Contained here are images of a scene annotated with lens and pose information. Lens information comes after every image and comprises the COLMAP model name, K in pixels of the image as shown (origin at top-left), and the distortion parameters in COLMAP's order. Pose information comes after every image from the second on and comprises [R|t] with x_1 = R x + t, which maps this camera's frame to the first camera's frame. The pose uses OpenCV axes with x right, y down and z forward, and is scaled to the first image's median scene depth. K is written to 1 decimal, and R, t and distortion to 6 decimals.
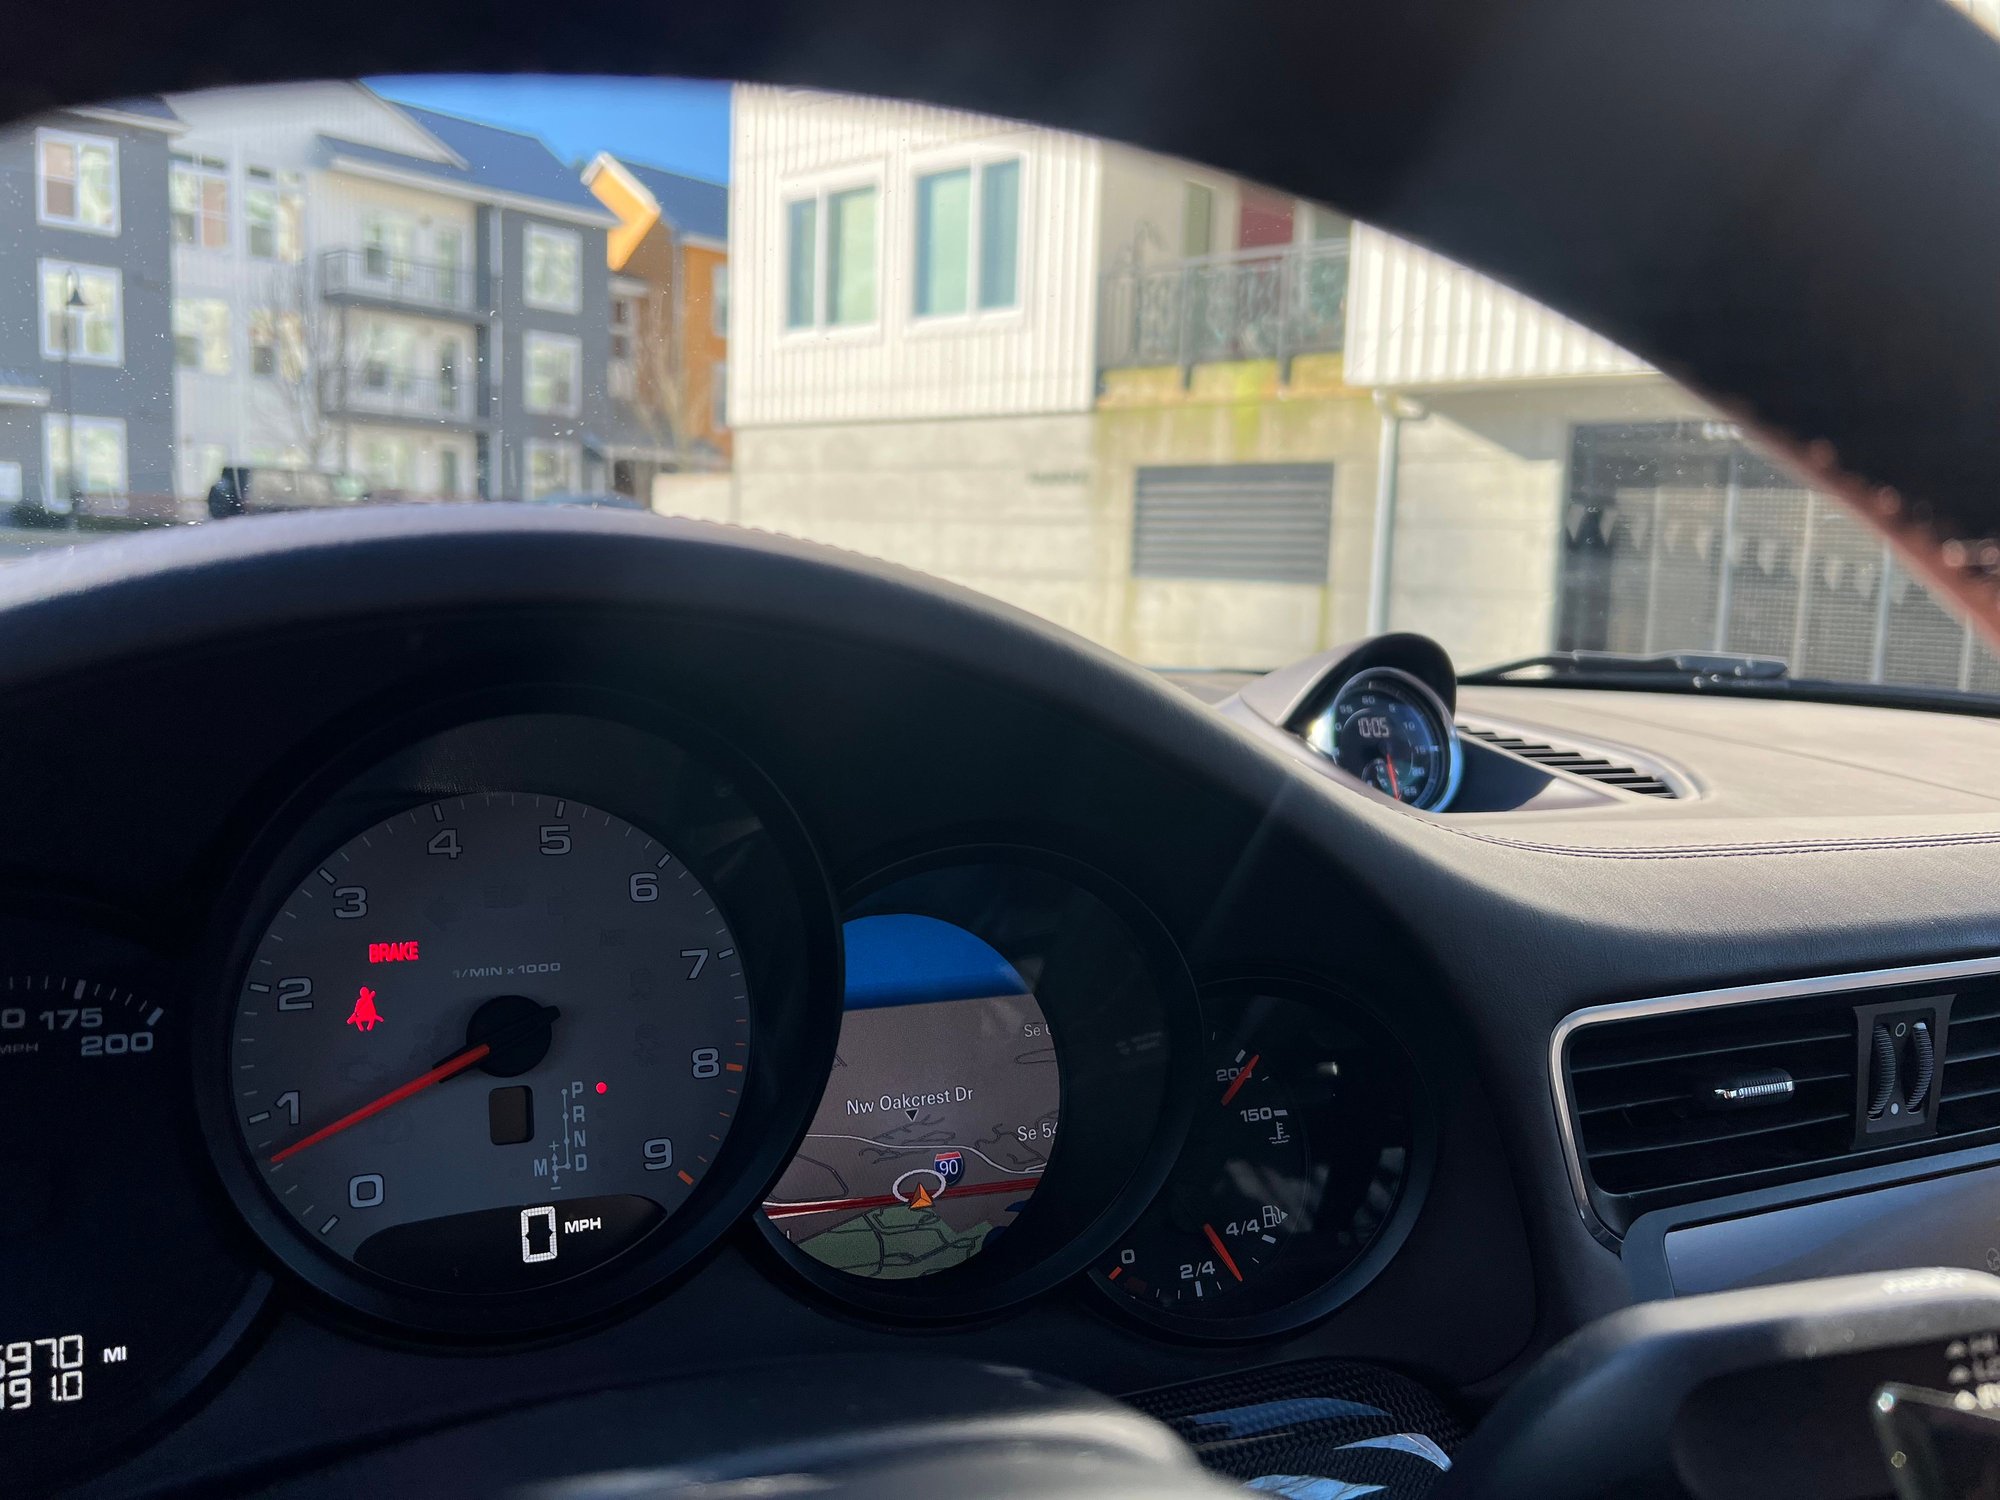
lens RADIAL K [[1510.7, 0, 995.7], [0, 1510.7, 741.6], [0, 0, 1]] dist [0.037423, -0.064020]
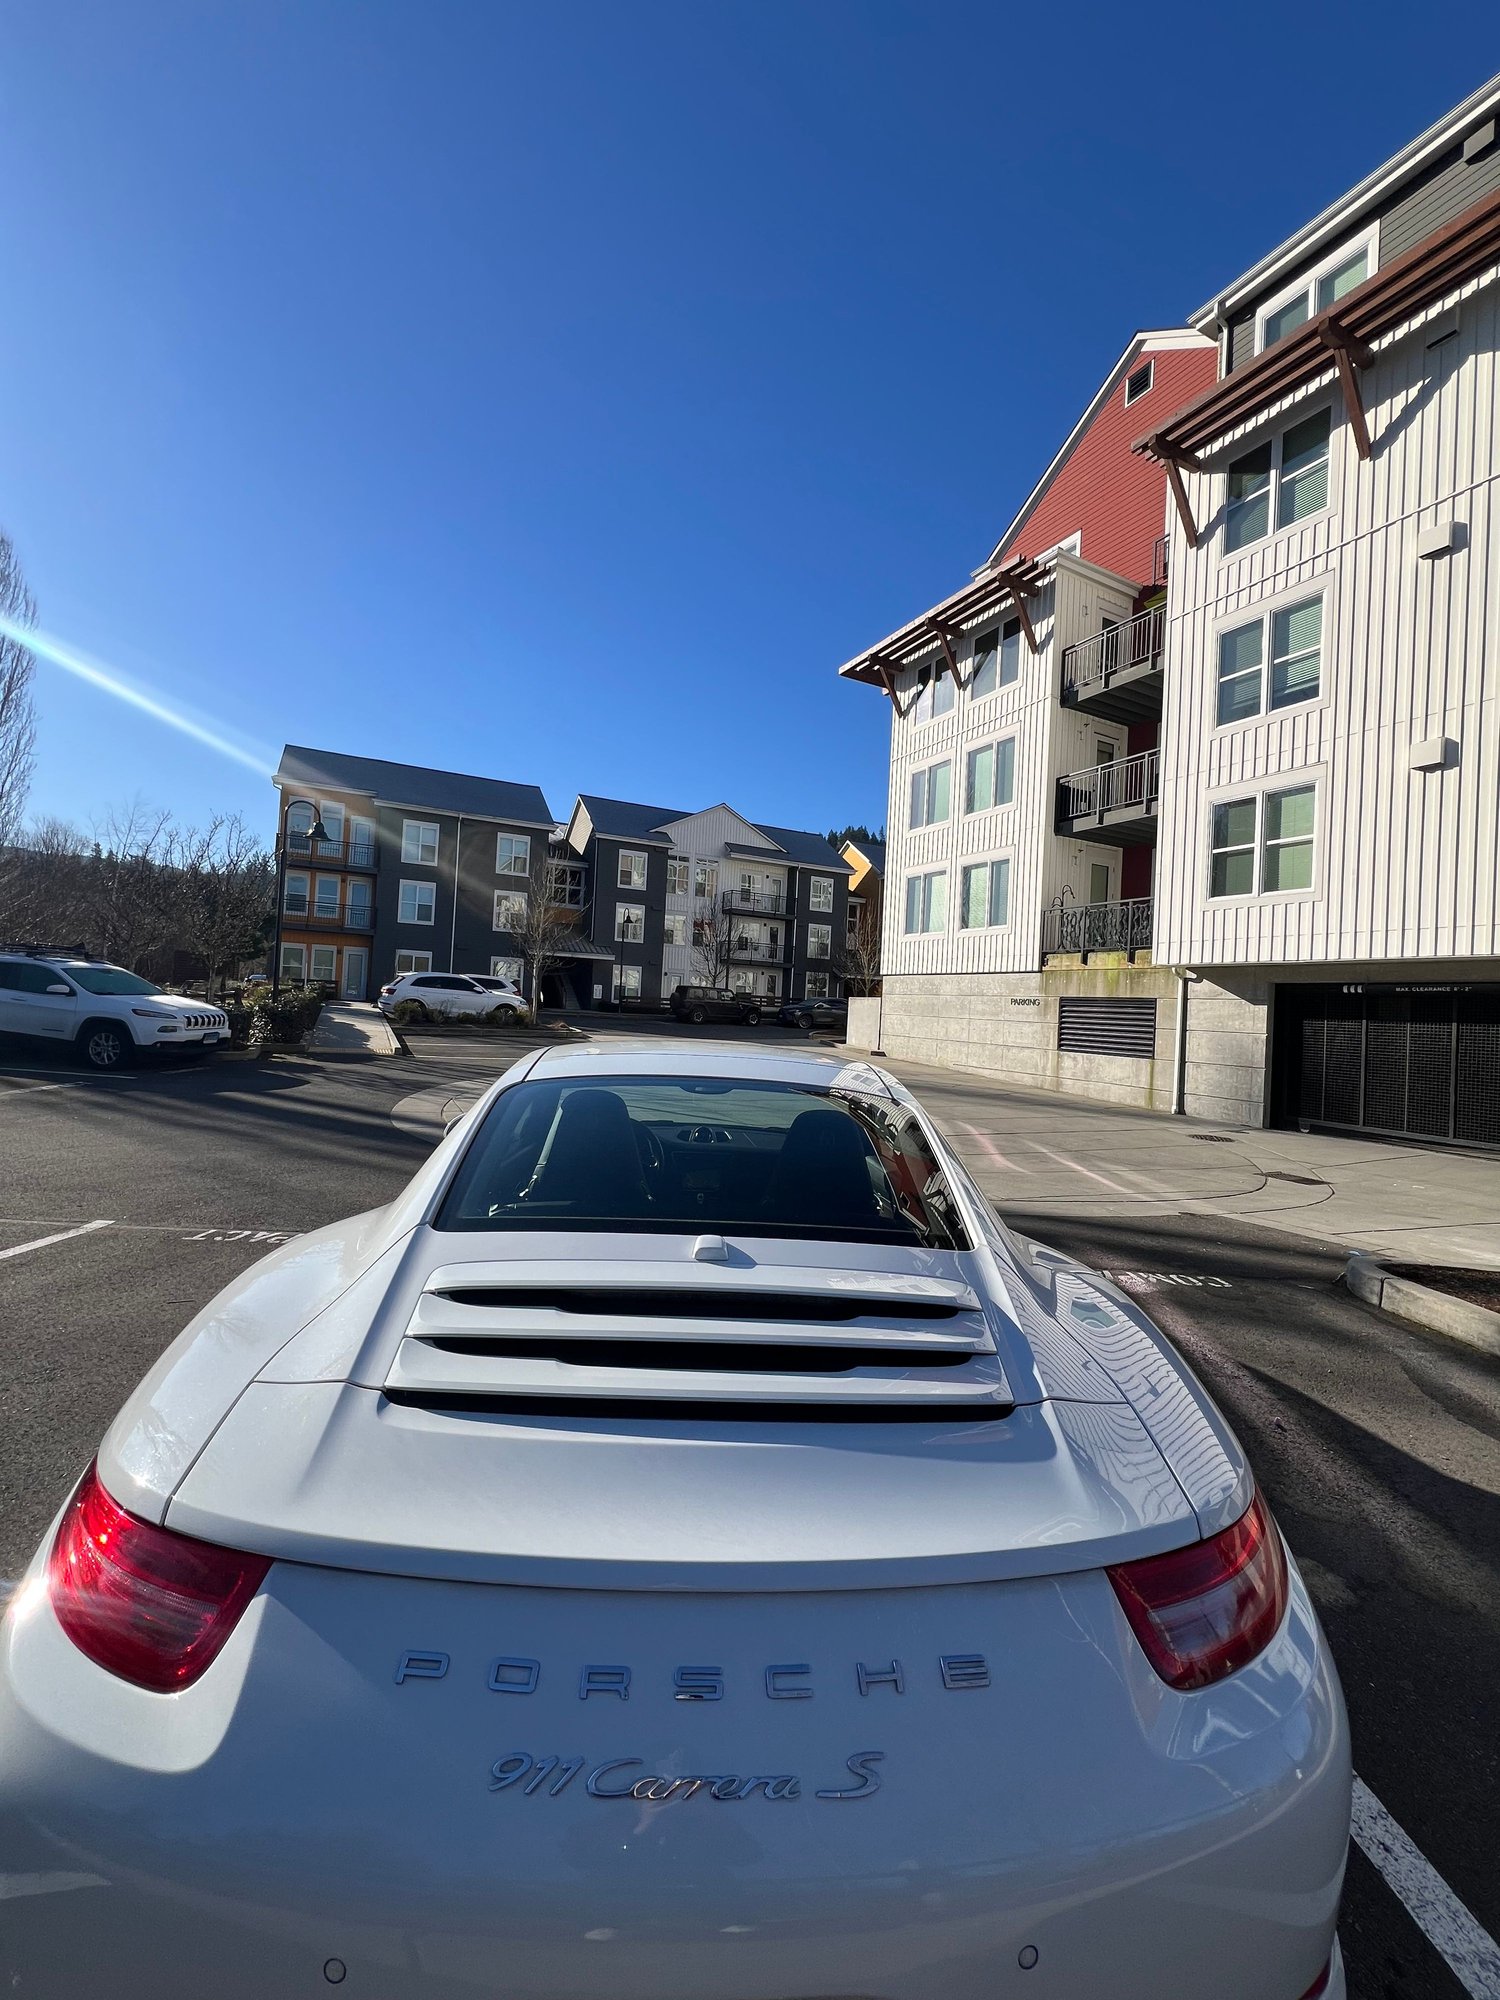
lens RADIAL K [[805.3, 0, 764.3], [0, 805.3, 1005.0], [0, 0, 1]] dist [-0.000352, -0.000128]
pose [[0.934101, 0.011045, -0.356838, 0.096524], [-0.060202, 0.990081, -0.126947, -0.005499], [0.351896, 0.140064, 0.925500, -0.160788]]
